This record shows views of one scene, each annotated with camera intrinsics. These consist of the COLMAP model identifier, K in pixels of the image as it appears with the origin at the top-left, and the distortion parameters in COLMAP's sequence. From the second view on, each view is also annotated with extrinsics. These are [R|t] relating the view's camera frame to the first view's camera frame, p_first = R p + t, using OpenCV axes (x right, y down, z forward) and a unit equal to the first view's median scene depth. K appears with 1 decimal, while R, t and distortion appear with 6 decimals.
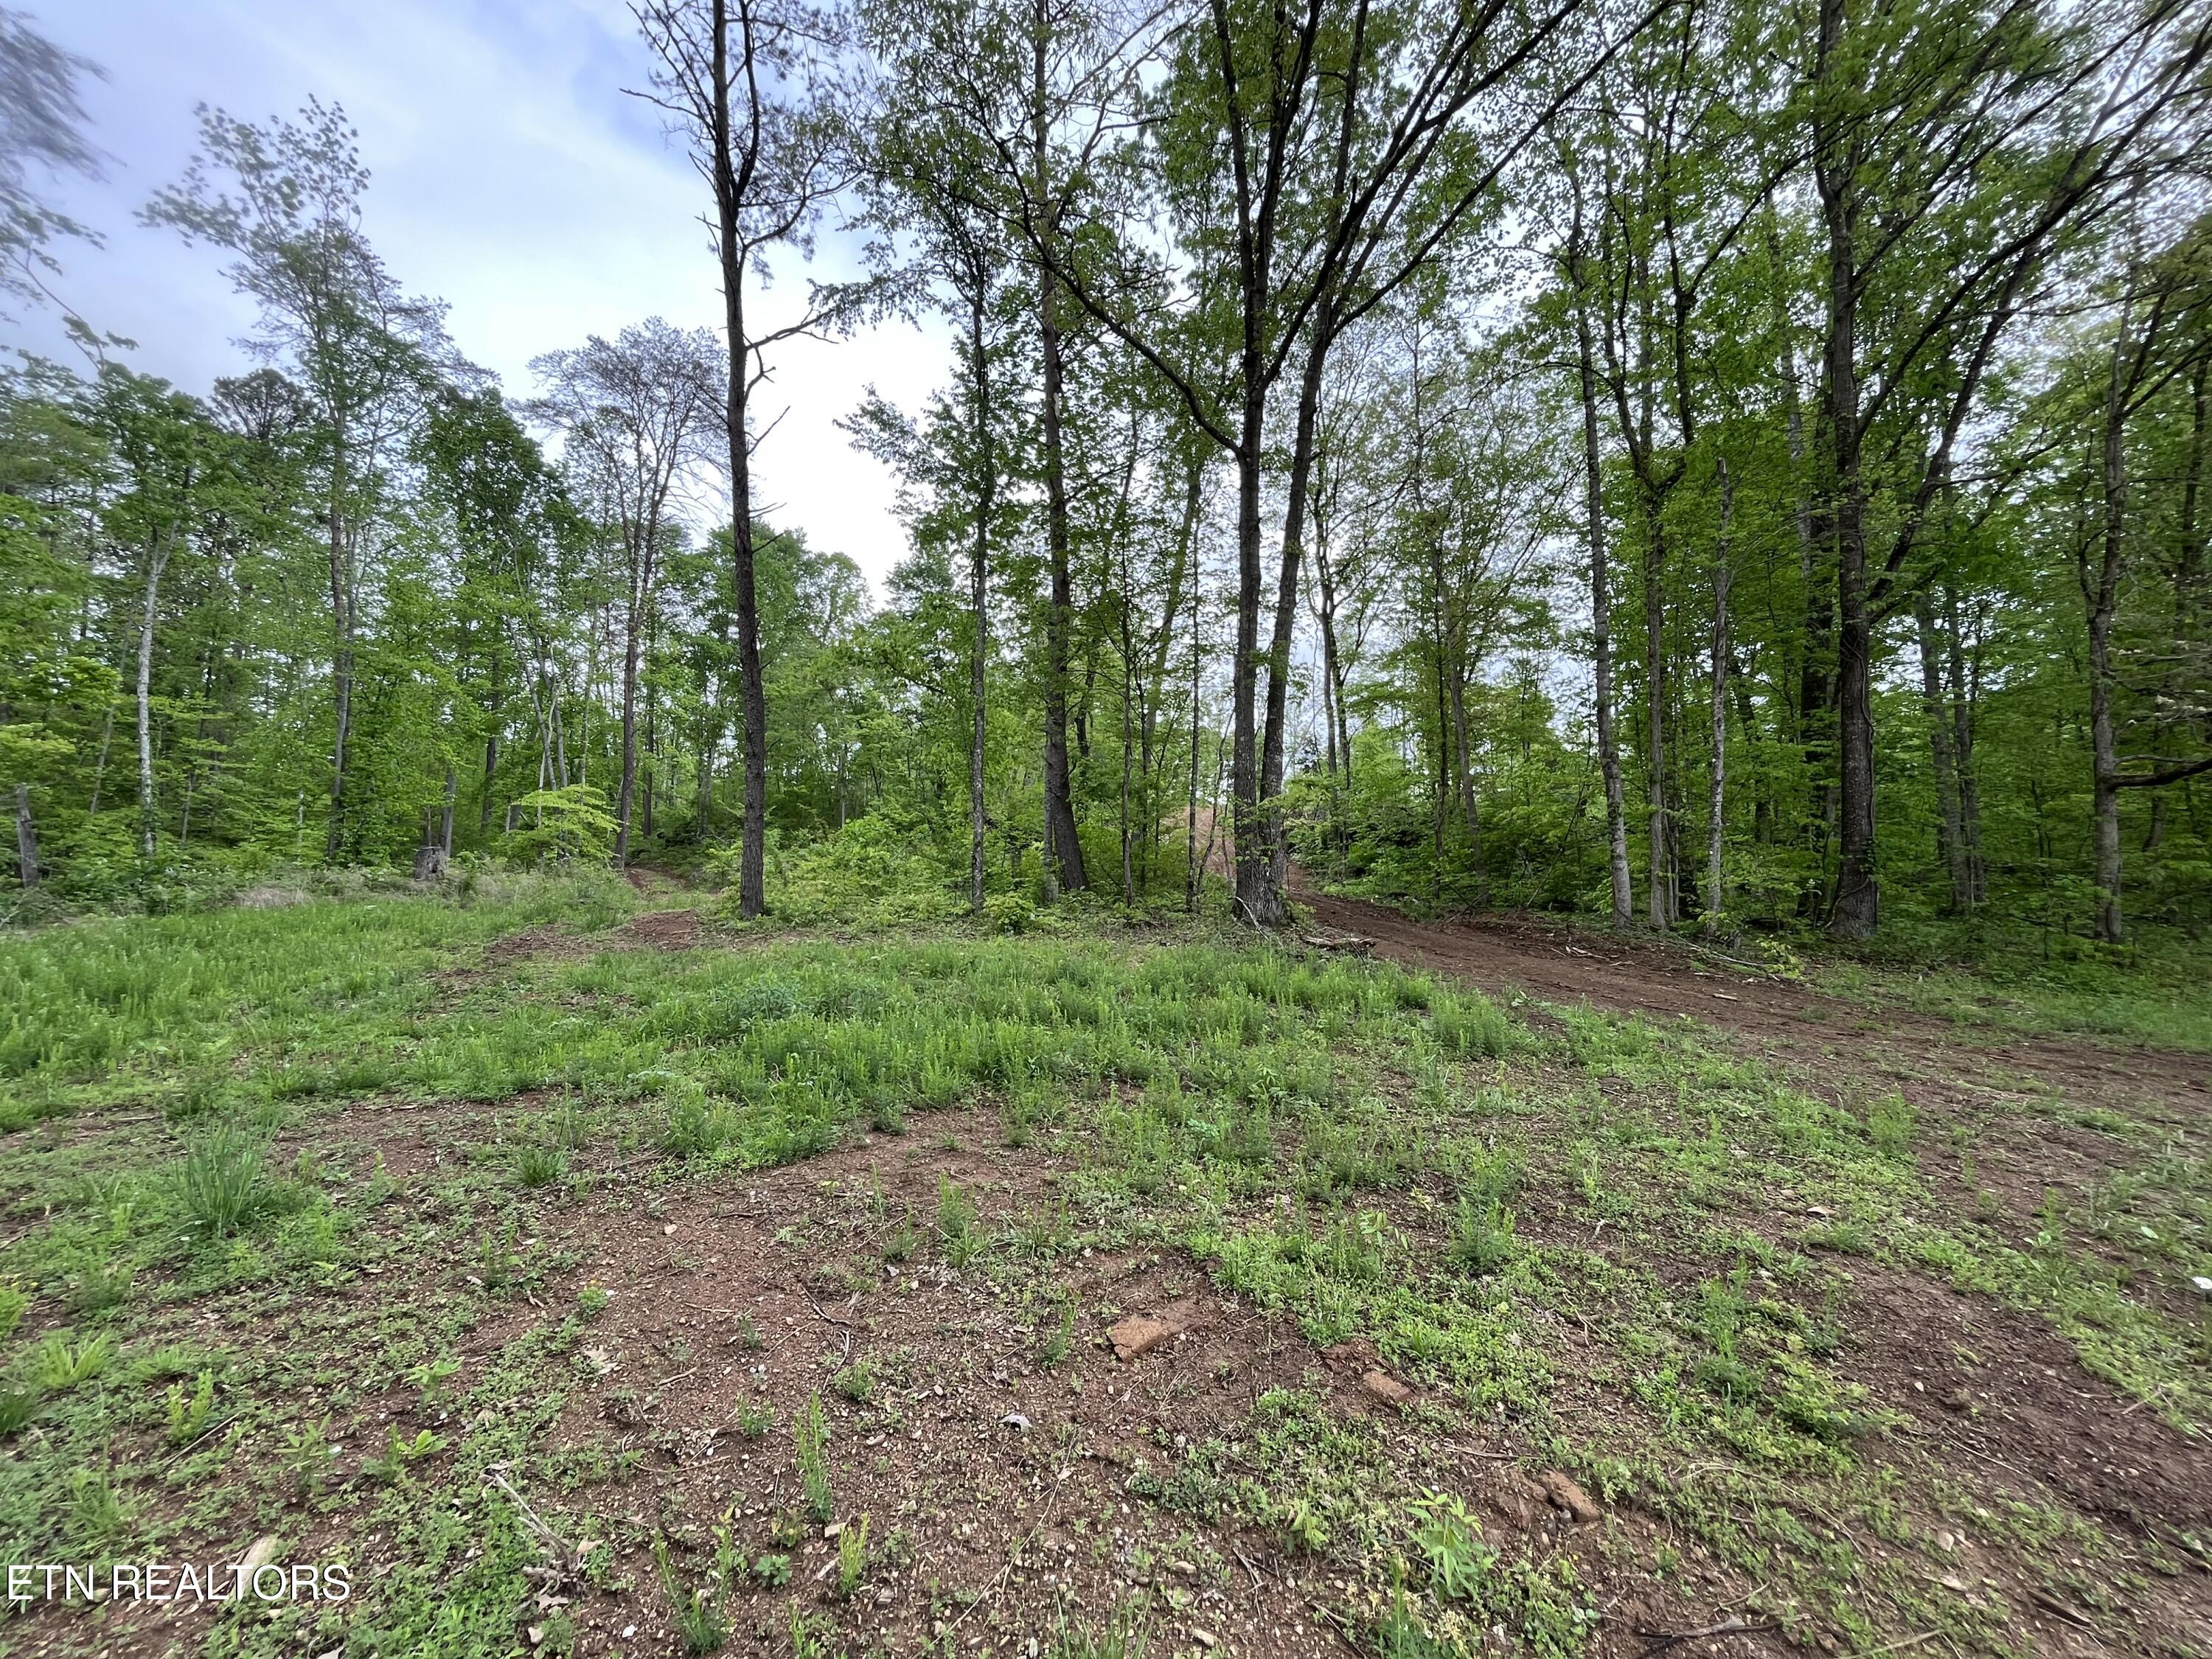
lens RADIAL K [[886.8, 0, 1108.9], [0, 886.8, 837.5], [0, 0, 1]] dist [-0.015205, 0.000277]
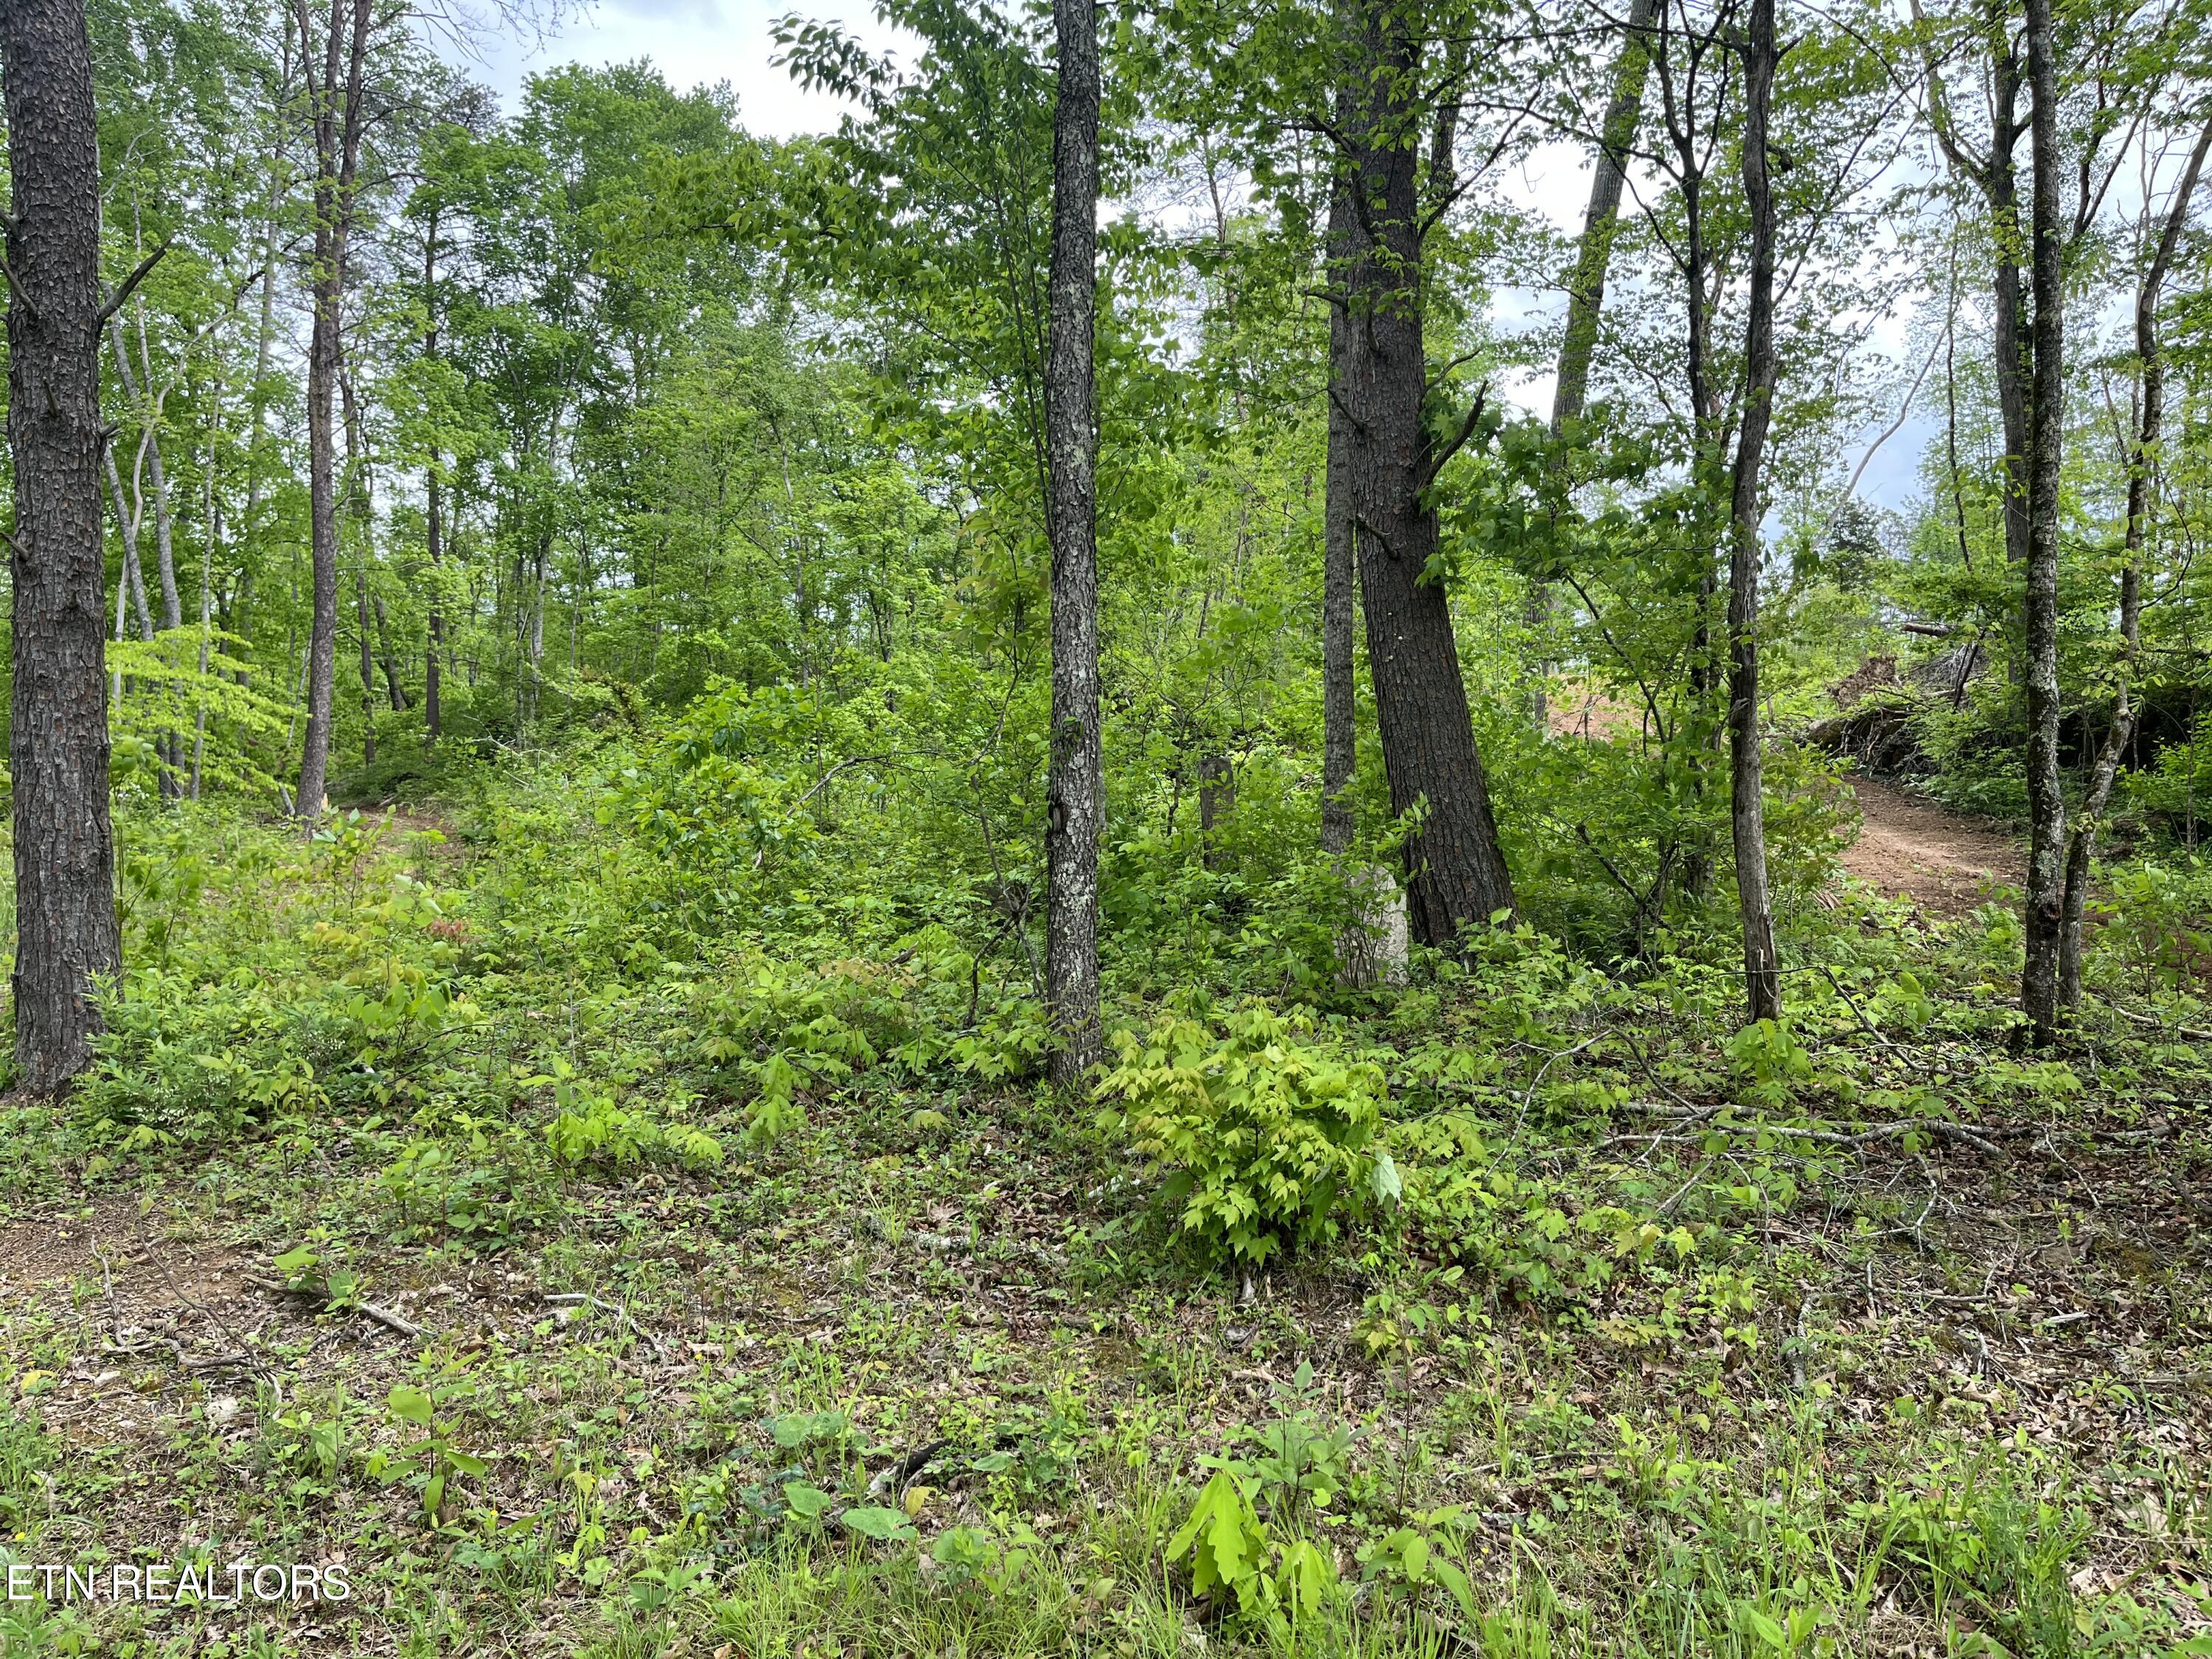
lens RADIAL K [[1672.5, 0, 1108.8], [0, 1672.5, 838.0], [0, 0, 1]] dist [0.046009, -0.074677]
pose [[0.988996, 0.007554, -0.147752, -0.083826], [-0.000448, 0.998844, 0.048068, 0.012204], [0.147944, -0.047473, 0.987856, 0.628281]]
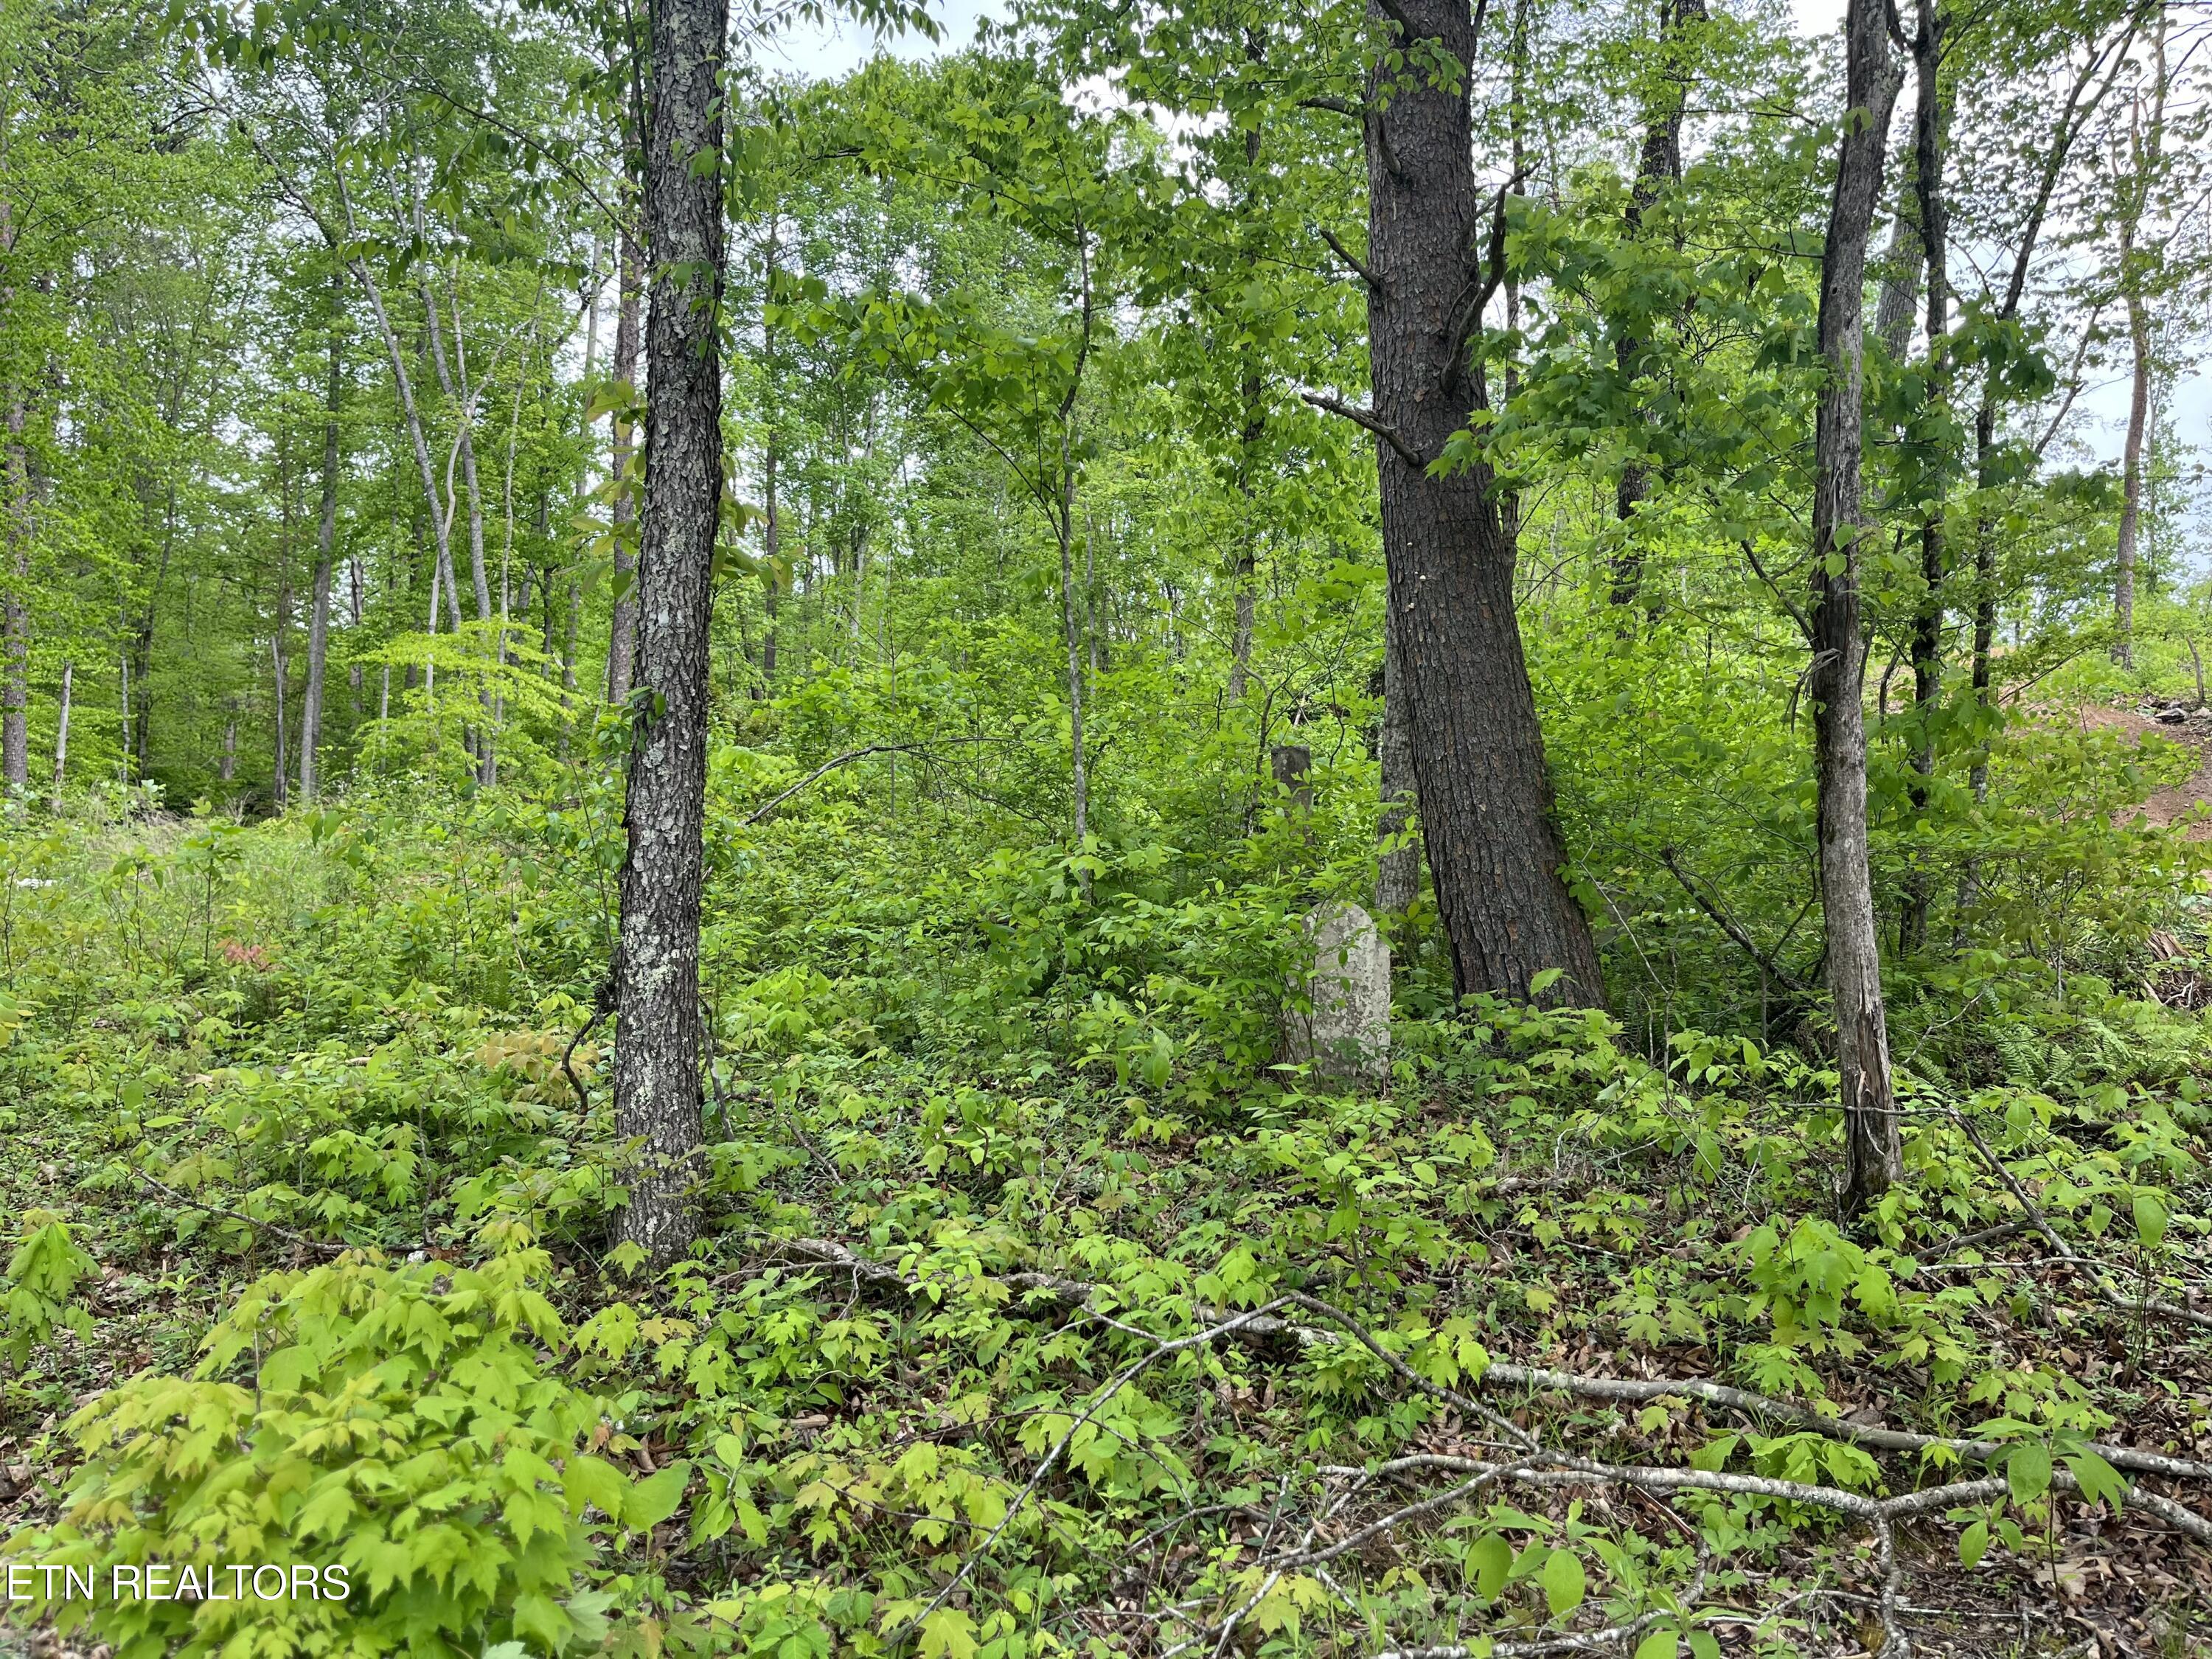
lens RADIAL K [[1672.5, 0, 1100.7], [0, 1672.5, 806.8], [0, 0, 1]] dist [0.046009, -0.074677]
pose [[0.929325, 0.007636, -0.369183, 0.009653], [0.007850, 0.999152, 0.040425, 0.011130], [0.369179, -0.040466, 0.928477, 0.817163]]
